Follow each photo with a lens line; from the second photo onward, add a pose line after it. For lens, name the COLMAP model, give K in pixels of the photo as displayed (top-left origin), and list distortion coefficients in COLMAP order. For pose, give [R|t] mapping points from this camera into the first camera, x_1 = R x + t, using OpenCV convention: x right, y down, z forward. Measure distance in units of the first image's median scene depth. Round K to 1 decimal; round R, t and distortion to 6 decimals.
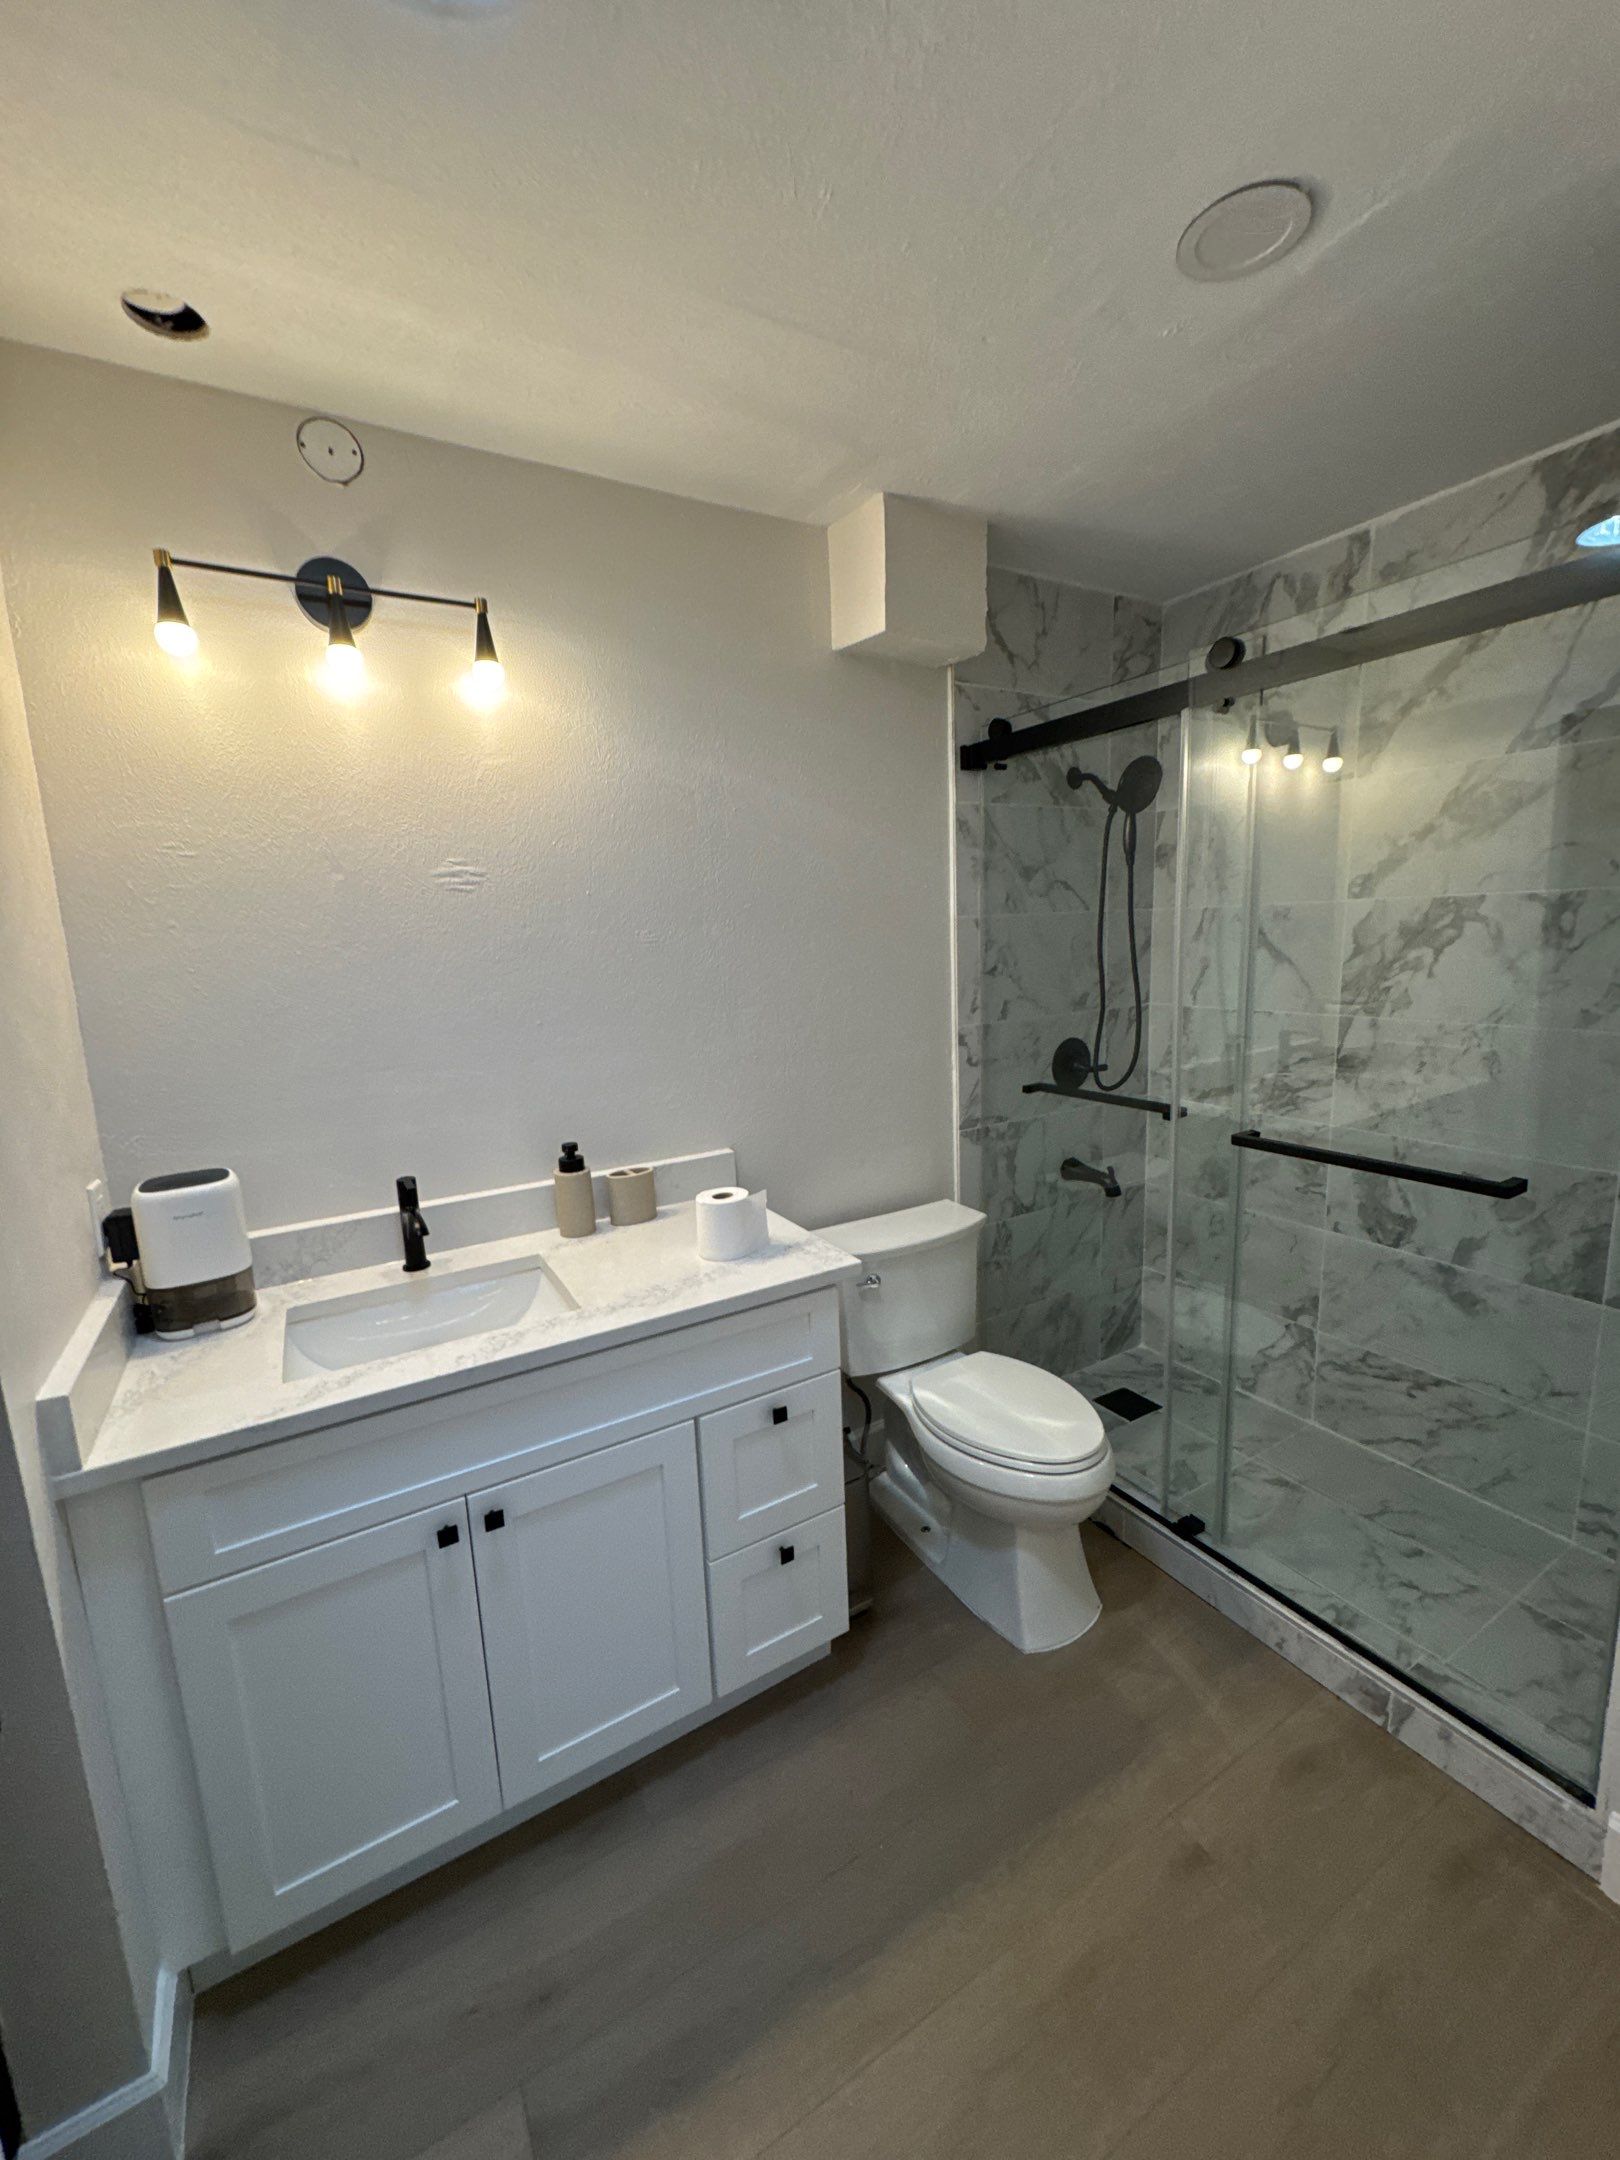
lens RADIAL K [[862.9, 0, 810.0], [0, 862.9, 1080.0], [0, 0, 1]] dist [-0.002765, 0.000704]
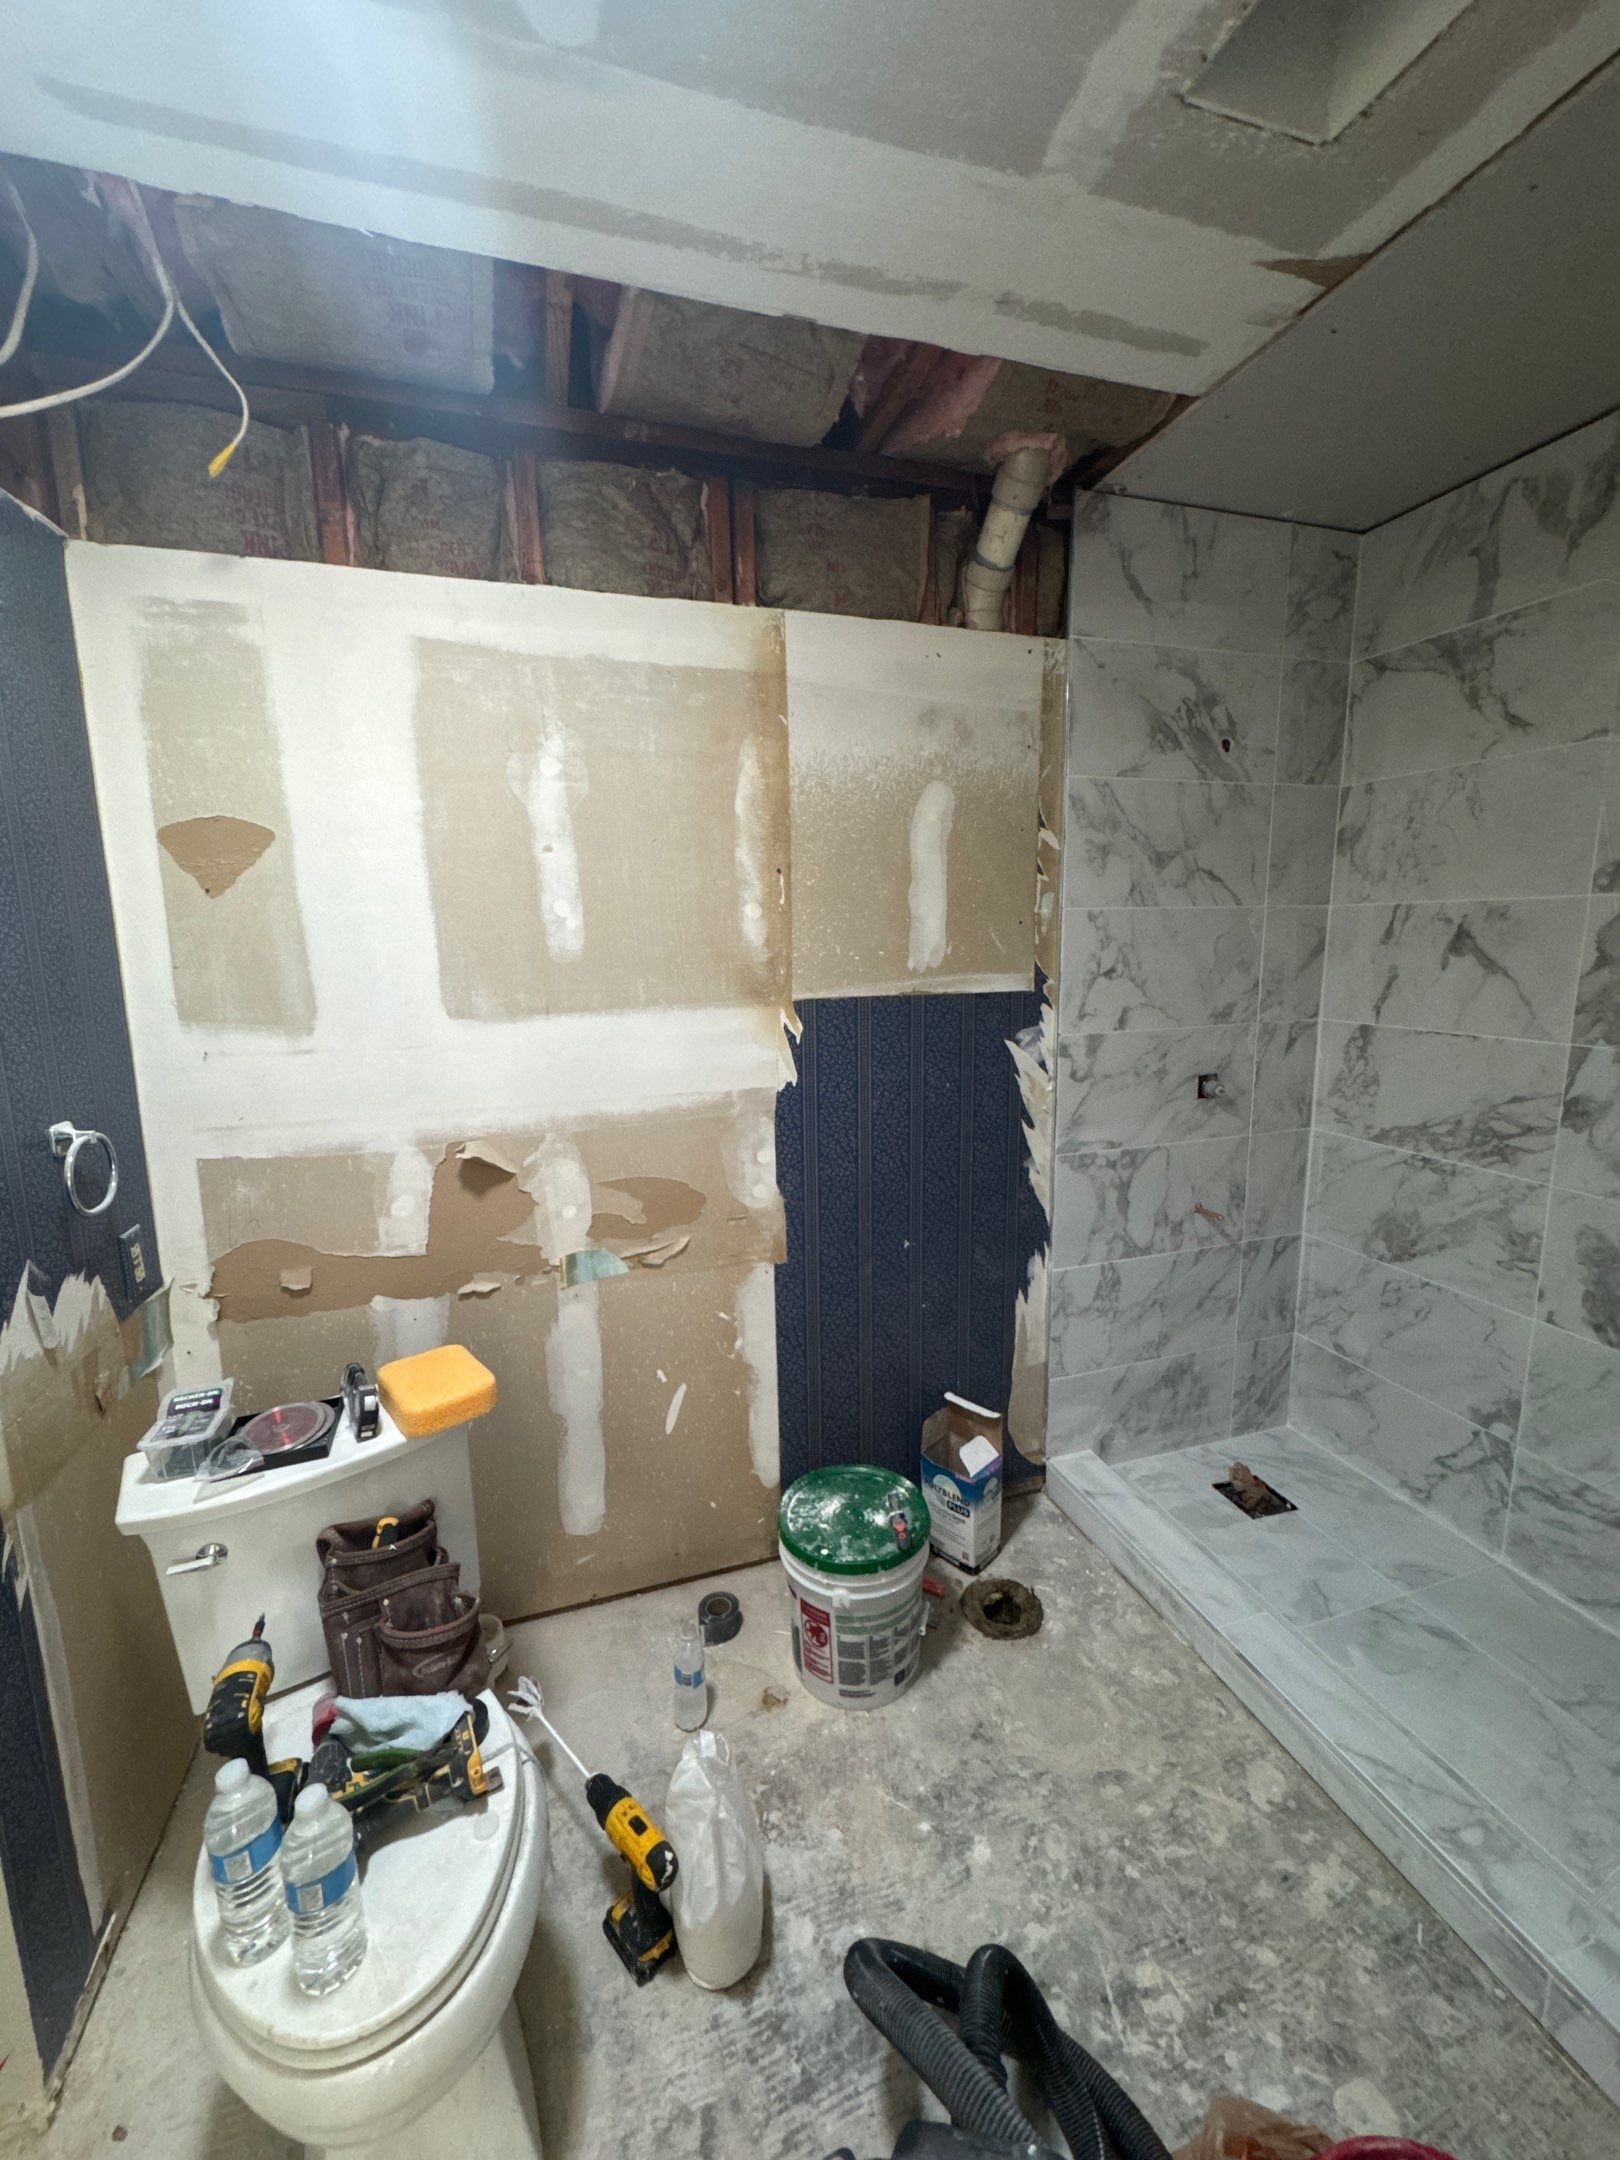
lens RADIAL K [[862.9, 0, 810.0], [0, 862.9, 1080.0], [0, 0, 1]] dist [-0.002765, 0.000704]
pose [[0.973526, 0.059855, -0.220601, 0.114865], [-0.059891, 0.998184, 0.006531, -0.006866], [0.220592, 0.006854, 0.975342, 0.091944]]
